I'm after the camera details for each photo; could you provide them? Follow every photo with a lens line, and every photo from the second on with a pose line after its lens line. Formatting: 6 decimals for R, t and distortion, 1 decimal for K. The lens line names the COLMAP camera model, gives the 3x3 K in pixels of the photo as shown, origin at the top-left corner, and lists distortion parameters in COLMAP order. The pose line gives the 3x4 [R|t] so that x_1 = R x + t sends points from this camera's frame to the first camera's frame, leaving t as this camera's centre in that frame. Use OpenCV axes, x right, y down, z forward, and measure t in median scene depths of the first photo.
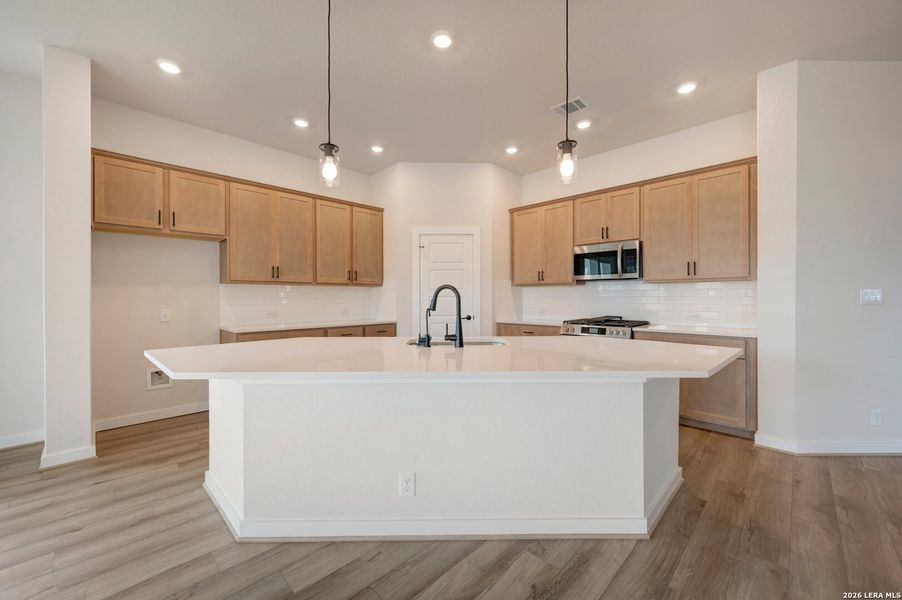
lens RADIAL K [[354.7, 0, 454.3], [0, 354.7, 296.9], [0, 0, 1]] dist [-0.001186, -0.000079]
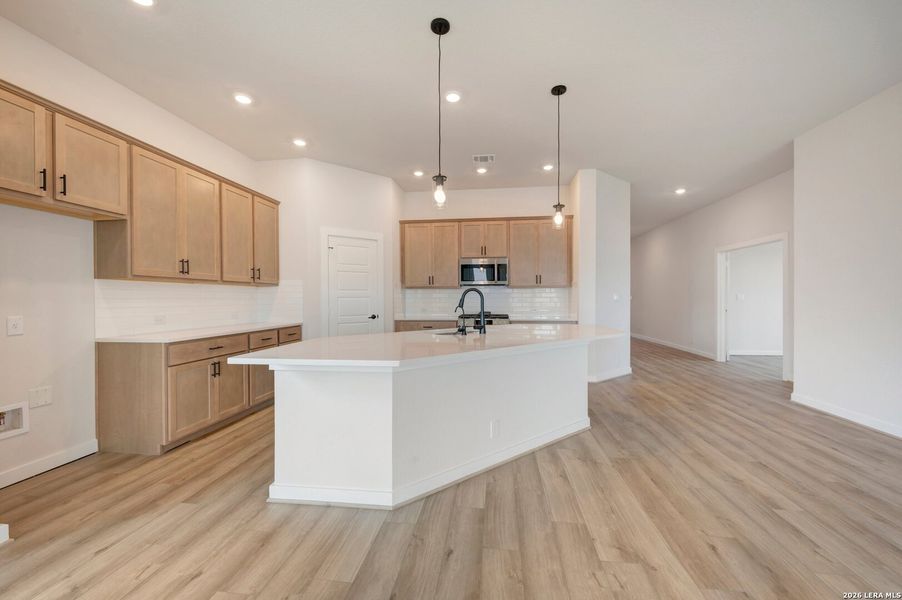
lens RADIAL K [[355.5, 0, 456.8], [0, 355.5, 298.2], [0, 0, 1]] dist [-0.000384, 0.000114]
pose [[0.792298, -0.000712, 0.610133, -0.512730], [0.000672, 1.000000, 0.000293, 0.002224], [-0.610133, 0.000178, 0.792299, -0.018291]]
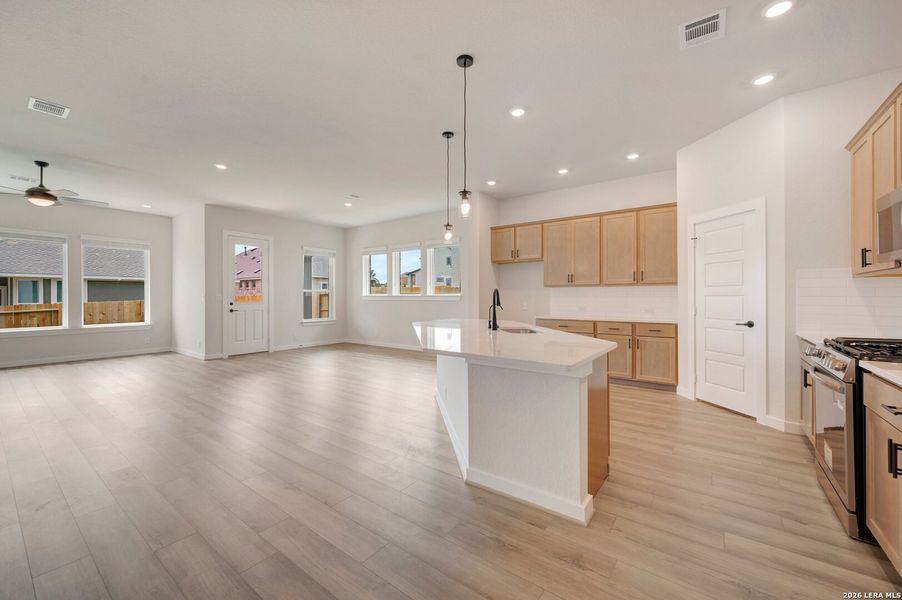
lens RADIAL K [[354.7, 0, 454.3], [0, 354.7, 296.9], [0, 0, 1]] dist [-0.001186, -0.000079]
pose [[0.135016, 0.003641, -0.990837, 0.838602], [0.002842, 0.999988, 0.004062, -0.002594], [0.990839, -0.003364, 0.135004, 0.358691]]
